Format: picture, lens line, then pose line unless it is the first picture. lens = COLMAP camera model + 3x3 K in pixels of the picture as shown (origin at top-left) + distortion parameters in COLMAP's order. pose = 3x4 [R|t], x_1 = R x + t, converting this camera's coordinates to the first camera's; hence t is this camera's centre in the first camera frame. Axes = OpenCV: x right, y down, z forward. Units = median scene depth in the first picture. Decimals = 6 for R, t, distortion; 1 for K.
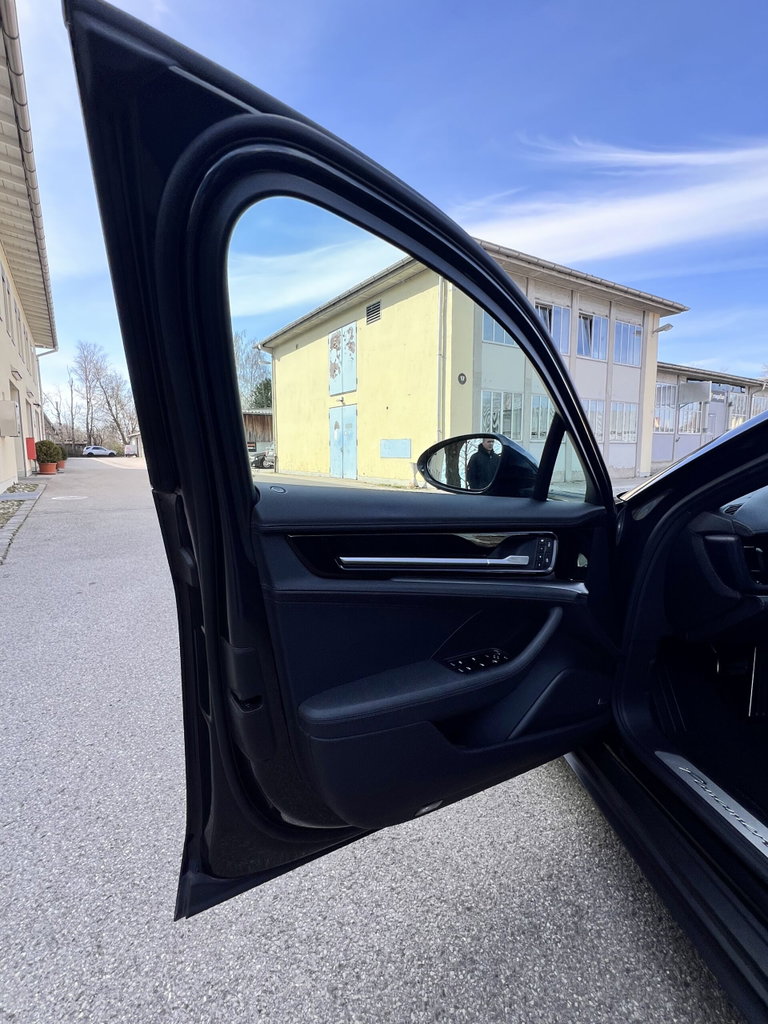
lens RADIAL K [[471.5, 0, 377.6], [0, 471.5, 510.6], [0, 0, 1]] dist [0.000018, 0.000192]
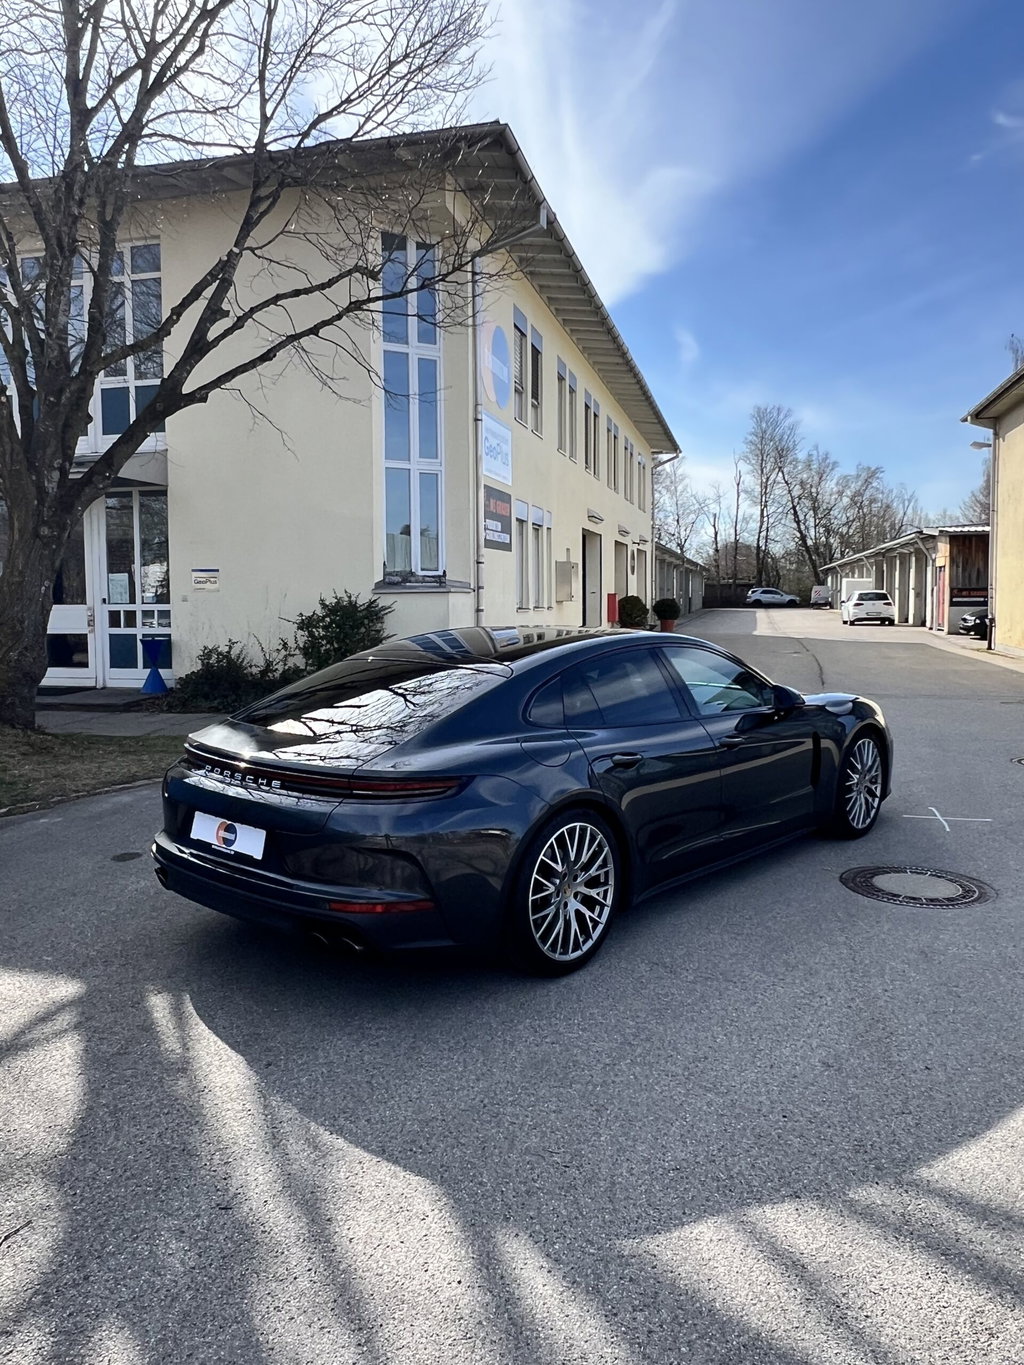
lens RADIAL K [[1013.2, 0, 509.8], [0, 1013.2, 674.3], [0, 0, 1]] dist [0.009505, -0.018008]
pose [[0.692090, 0.052861, -0.719873, 0.307489], [-0.084328, 0.996407, -0.007906, 0.001041], [0.716868, 0.066177, 0.694061, -0.223156]]
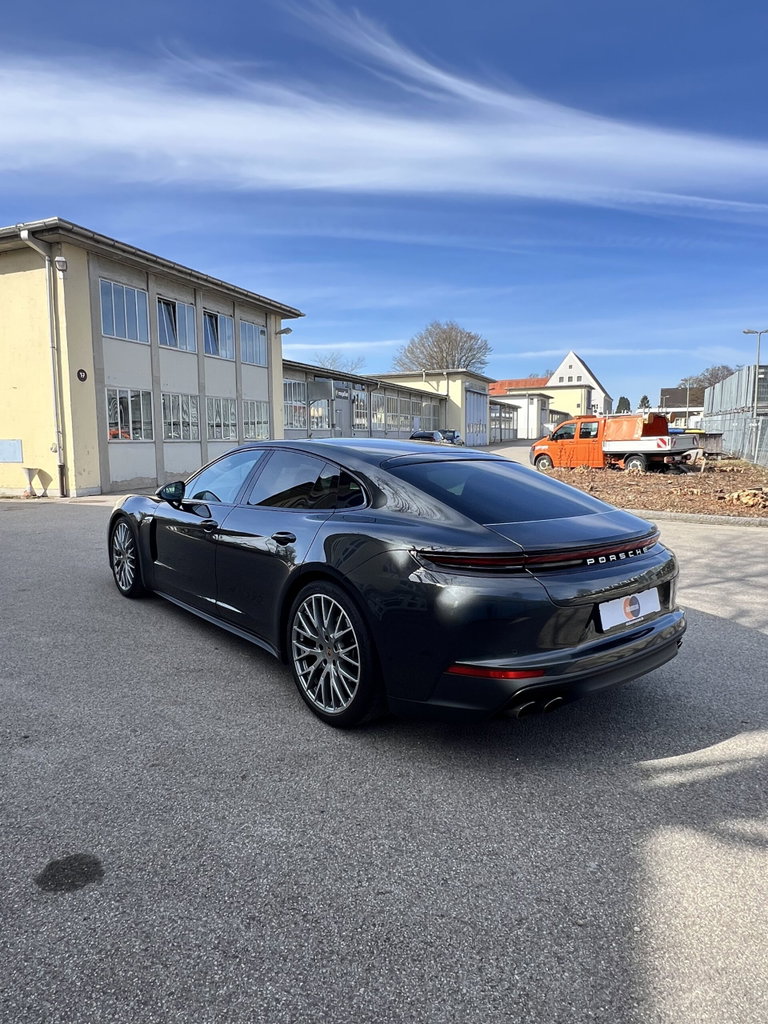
lens RADIAL K [[613.2, 0, 369.6], [0, 613.2, 496.4], [0, 0, 1]] dist [-0.002853, -0.000176]
pose [[0.814862, -0.060249, 0.576516, -0.046519], [0.080772, 0.996682, -0.010006, 0.008674], [-0.574000, 0.054720, 0.817025, -0.198375]]
